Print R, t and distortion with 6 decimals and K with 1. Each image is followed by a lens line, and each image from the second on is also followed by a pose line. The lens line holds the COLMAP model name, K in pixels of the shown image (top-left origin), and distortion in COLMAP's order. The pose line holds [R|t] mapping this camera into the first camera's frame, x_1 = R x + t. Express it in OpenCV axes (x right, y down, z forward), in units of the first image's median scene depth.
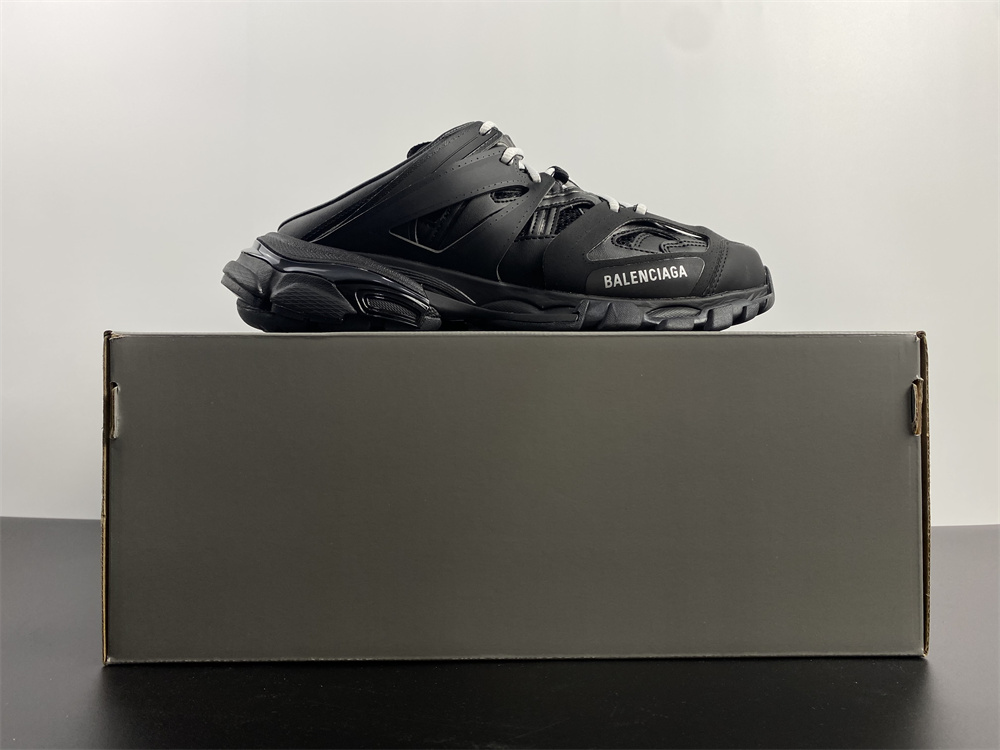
lens RADIAL K [[860.7, 0, 500.0], [0, 860.7, 375.0], [0, 0, 1]] dist [-0.013475, -0.016434]
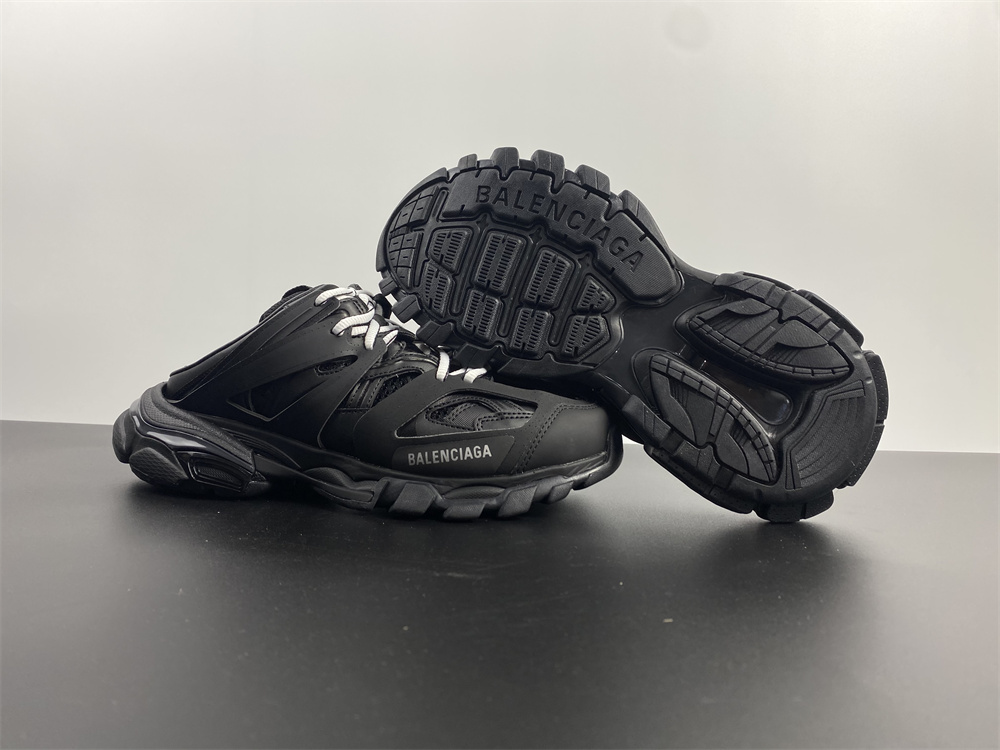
lens RADIAL K [[860.7, 0, 500.0], [0, 860.7, 375.0], [0, 0, 1]] dist [-0.013475, -0.016434]
pose [[0.958718, 0.047667, -0.280335, 0.512425], [-0.023723, 0.995821, 0.088196, -0.302717], [0.283367, -0.077905, 0.955842, 0.042426]]
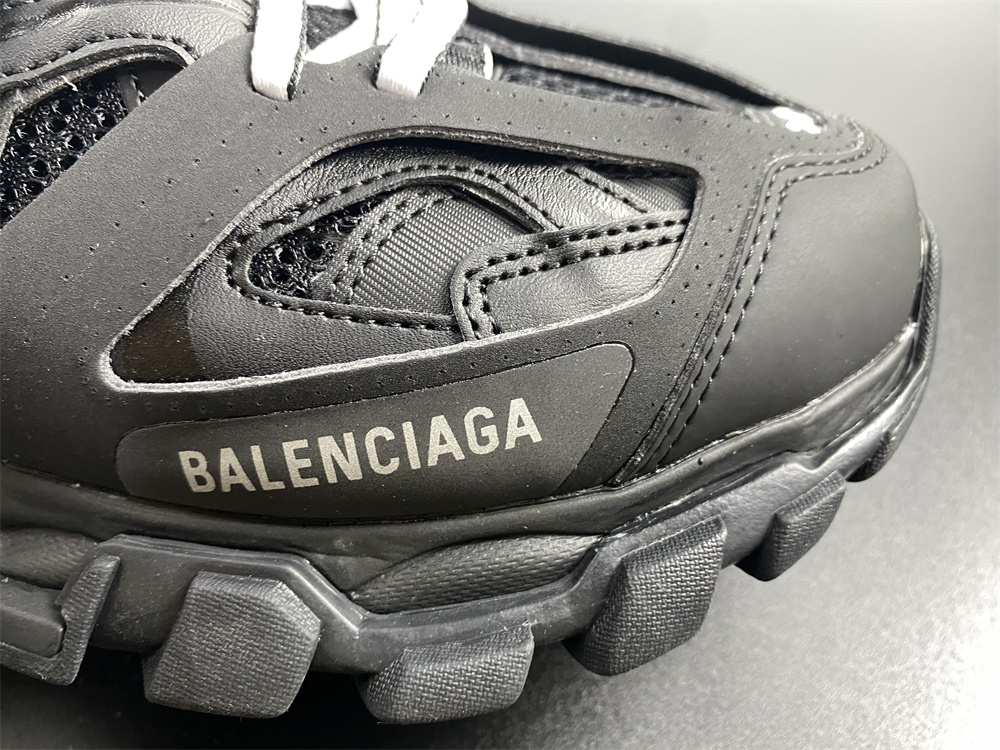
lens RADIAL K [[860.7, 0, 500.0], [0, 860.7, 375.0], [0, 0, 1]] dist [-0.013475, -0.016434]
pose [[0.990233, 0.065965, -0.122826, 0.236836], [0.005923, 0.860288, 0.509774, -0.253701], [0.139293, -0.505523, 0.851495, 0.814783]]
